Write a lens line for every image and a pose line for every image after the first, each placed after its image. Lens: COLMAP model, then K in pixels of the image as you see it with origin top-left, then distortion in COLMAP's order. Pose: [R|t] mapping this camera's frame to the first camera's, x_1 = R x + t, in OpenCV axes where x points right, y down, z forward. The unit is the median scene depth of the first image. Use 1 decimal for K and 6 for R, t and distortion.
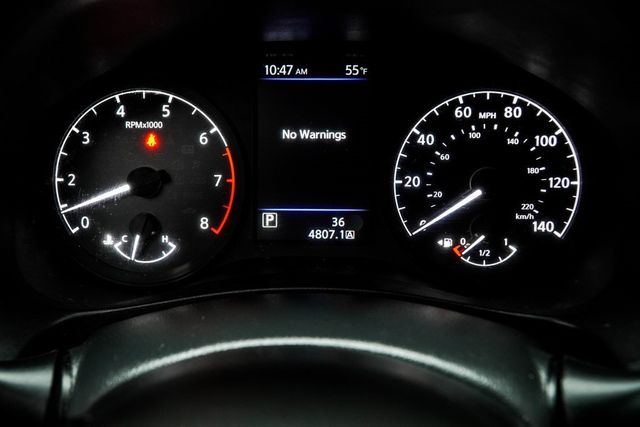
lens RADIAL K [[683.3, 0, 322.0], [0, 683.3, 212.2], [0, 0, 1]] dist [-0.024677, 0.000000]
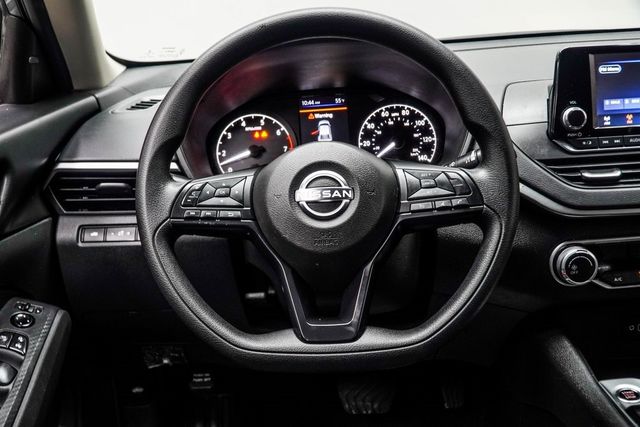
lens RADIAL K [[683.3, 0, 322.0], [0, 683.3, 213.0], [0, 0, 1]] dist [-0.024677, 0.000000]
pose [[0.997868, -0.064792, -0.007807, -0.021208], [0.062437, 0.982652, -0.174633, 0.608035], [0.018986, 0.173773, 0.984603, -1.331517]]
